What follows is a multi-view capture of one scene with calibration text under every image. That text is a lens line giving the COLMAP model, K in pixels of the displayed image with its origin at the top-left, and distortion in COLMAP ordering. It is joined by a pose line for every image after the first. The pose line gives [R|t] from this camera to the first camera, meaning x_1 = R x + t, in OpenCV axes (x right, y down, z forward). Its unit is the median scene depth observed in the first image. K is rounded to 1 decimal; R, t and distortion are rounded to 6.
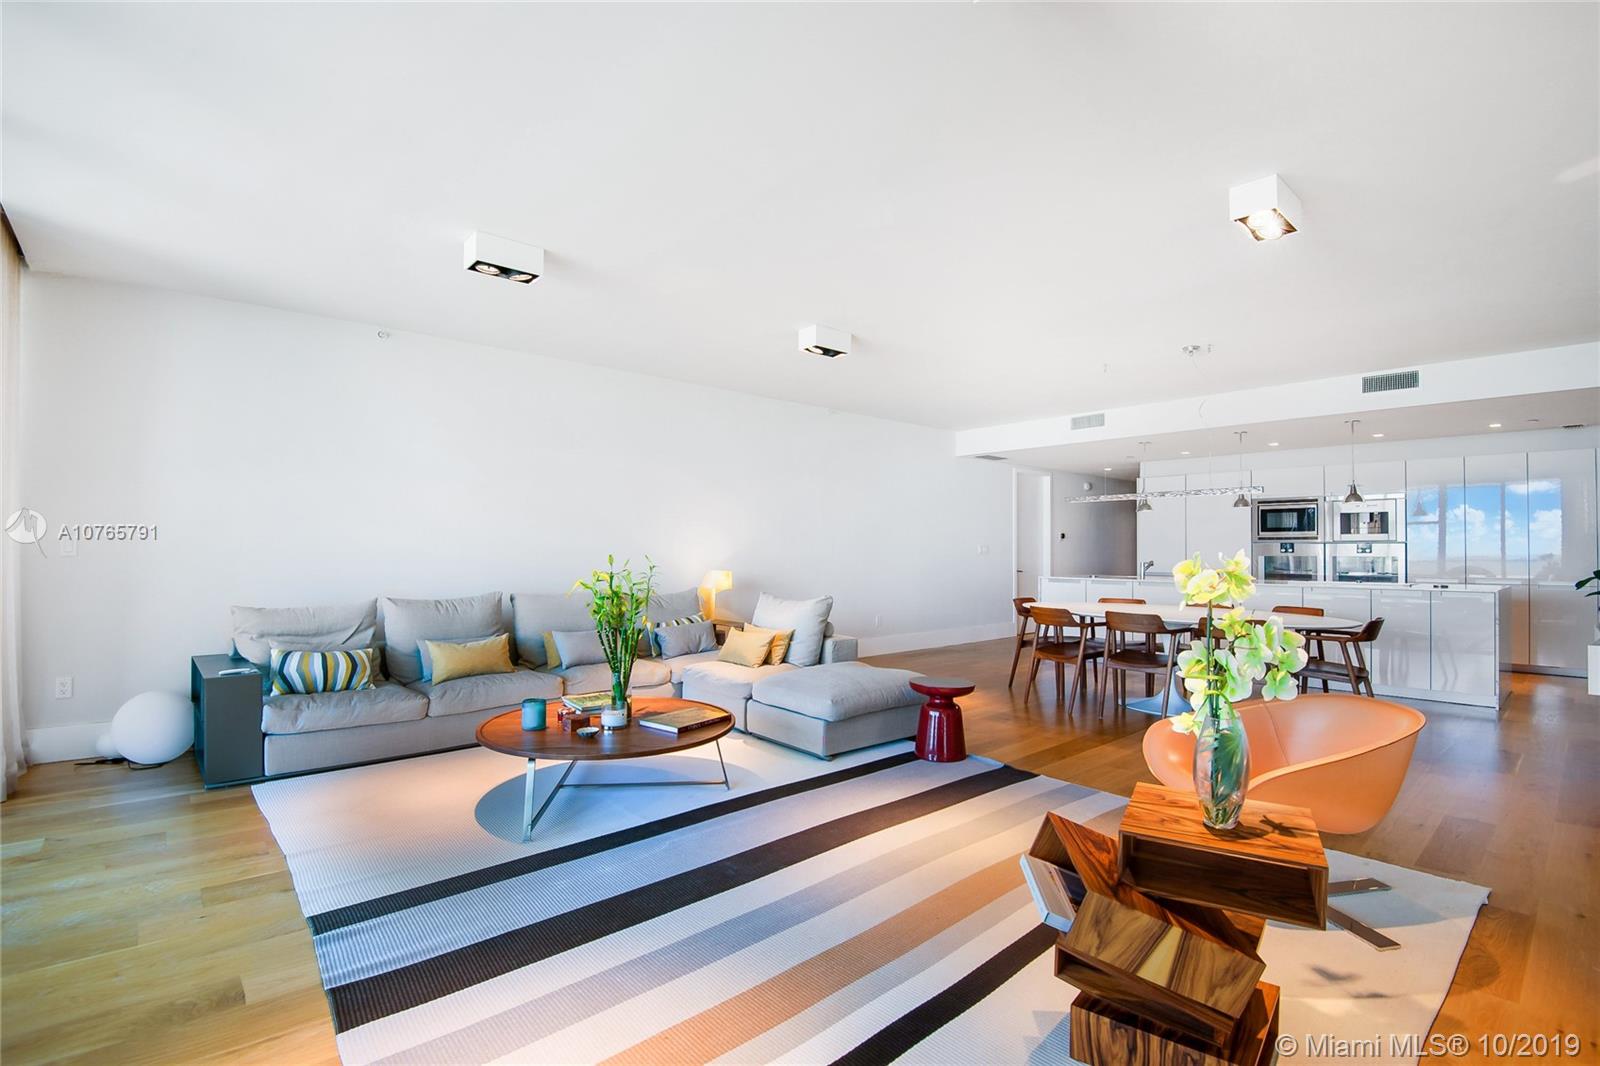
lens RADIAL K [[753.6, 0, 801.8], [0, 753.6, 545.3], [0, 0, 1]] dist [0.013108, -0.022892]
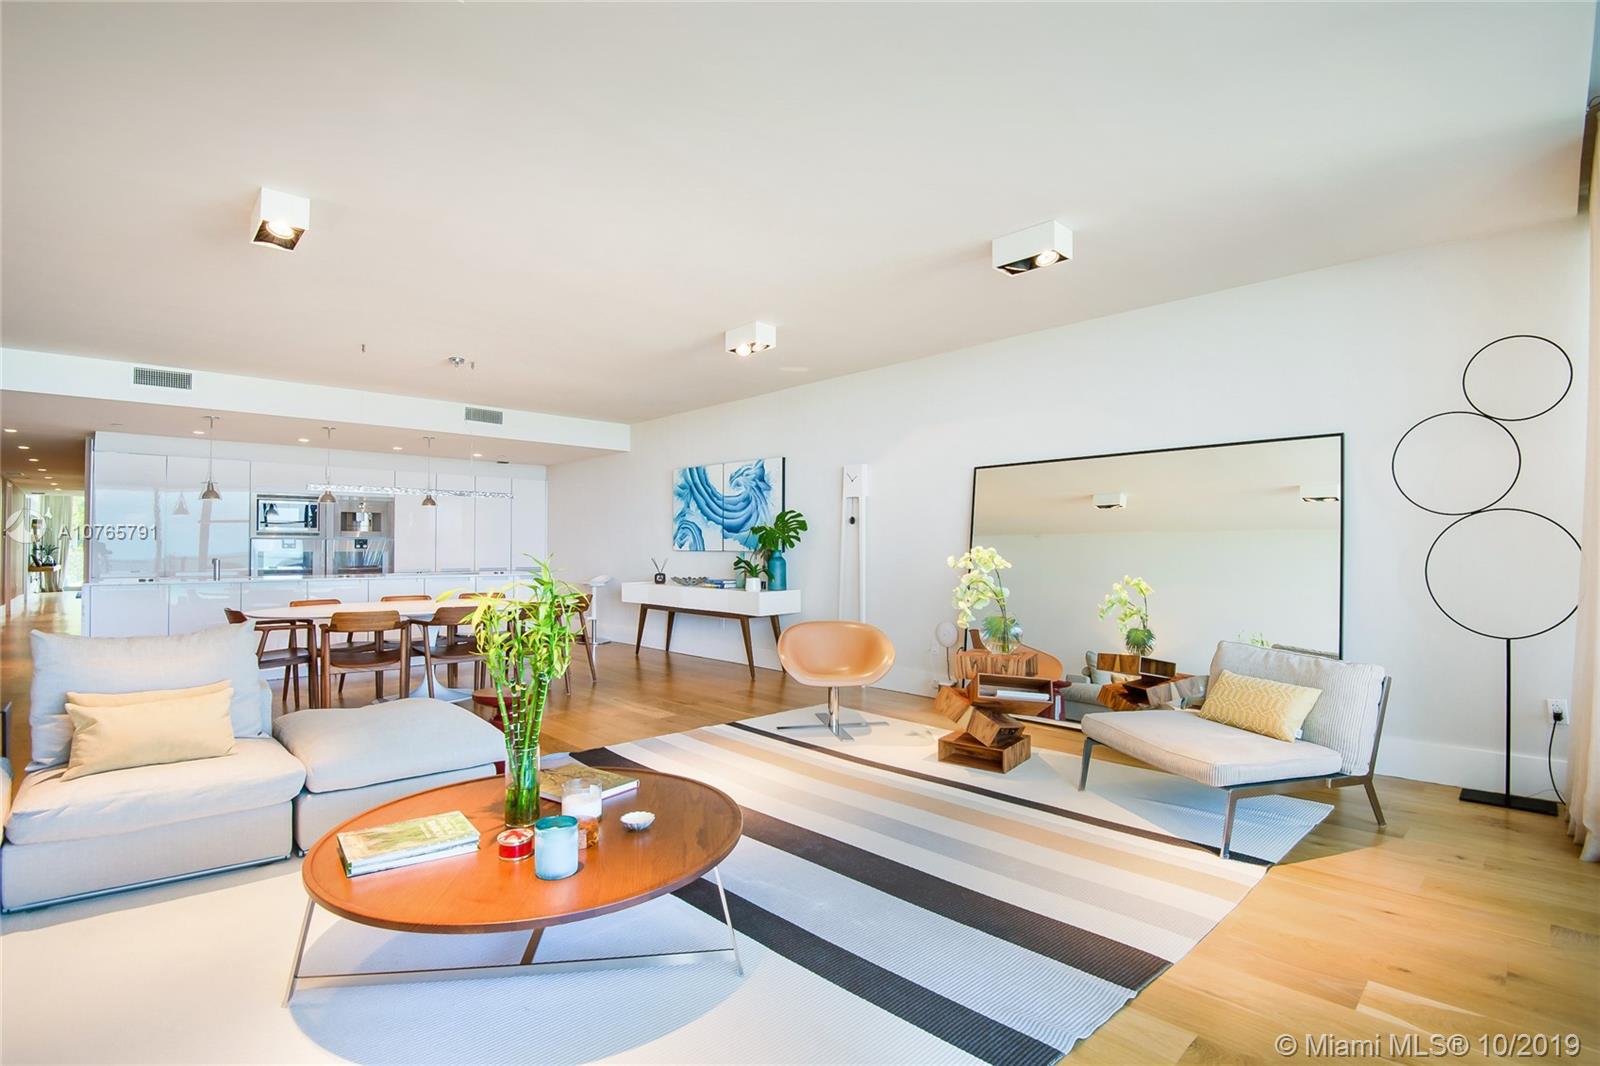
lens RADIAL K [[753.6, 0, 801.8], [0, 753.6, 545.3], [0, 0, 1]] dist [0.013108, -0.022892]
pose [[-0.023016, 0.001079, 0.999735, -0.401836], [-0.005737, 0.999983, -0.001212, 0.003249], [-0.999719, -0.005764, -0.023009, 0.365827]]
